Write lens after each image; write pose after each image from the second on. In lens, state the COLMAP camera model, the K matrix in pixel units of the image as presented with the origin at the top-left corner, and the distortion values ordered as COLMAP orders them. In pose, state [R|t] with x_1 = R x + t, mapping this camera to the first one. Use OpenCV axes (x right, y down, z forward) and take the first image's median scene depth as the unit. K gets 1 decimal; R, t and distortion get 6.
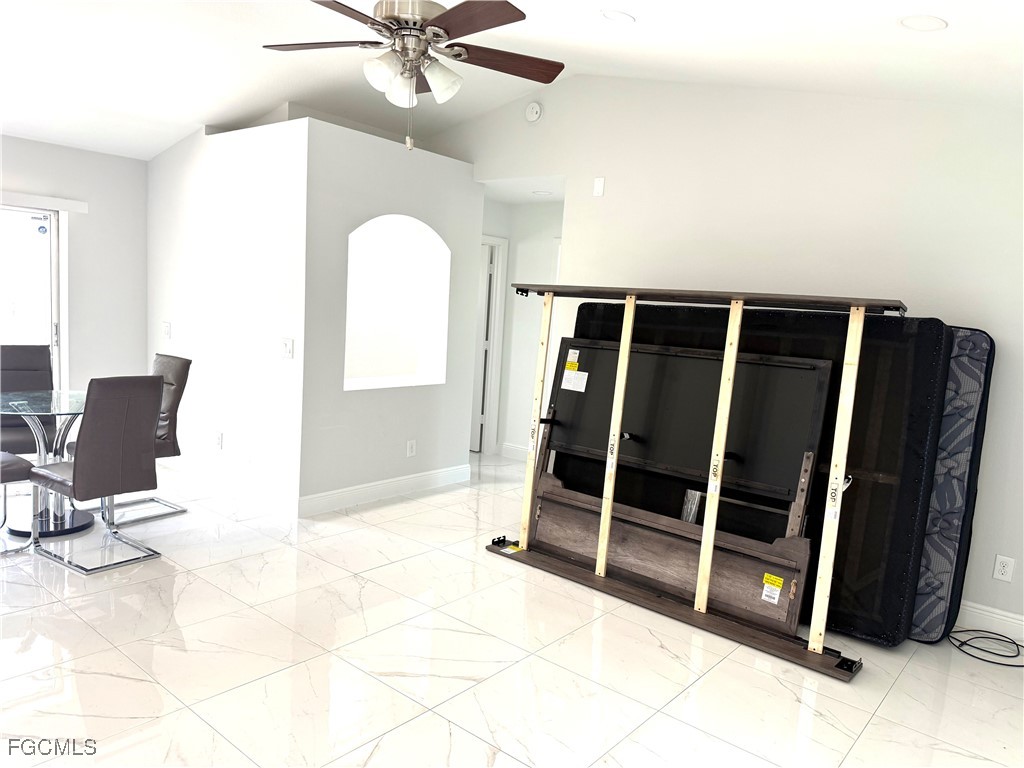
lens RADIAL K [[719.8, 0, 510.8], [0, 719.8, 383.1], [0, 0, 1]] dist [0.040511, -0.056882]
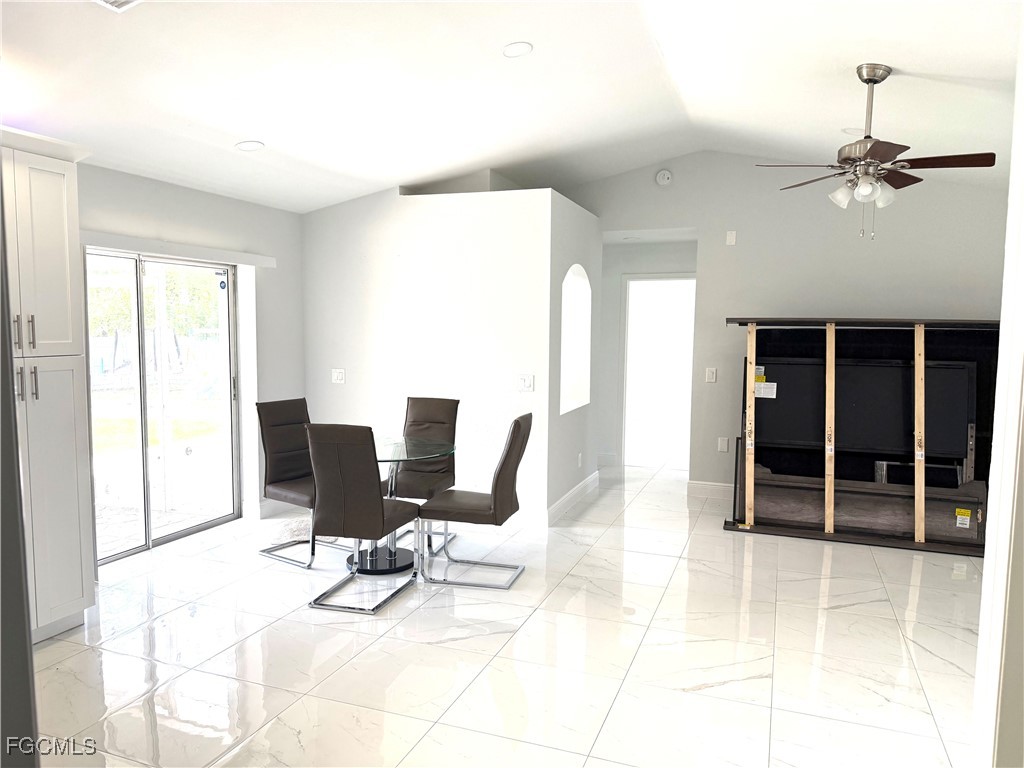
lens RADIAL K [[719.8, 0, 510.4], [0, 719.8, 386.6], [0, 0, 1]] dist [0.040511, -0.056882]
pose [[0.942084, -0.075406, 0.326789, -0.853982], [0.083655, 0.996431, -0.011240, -0.038462], [-0.324775, 0.037927, 0.945030, -0.092146]]
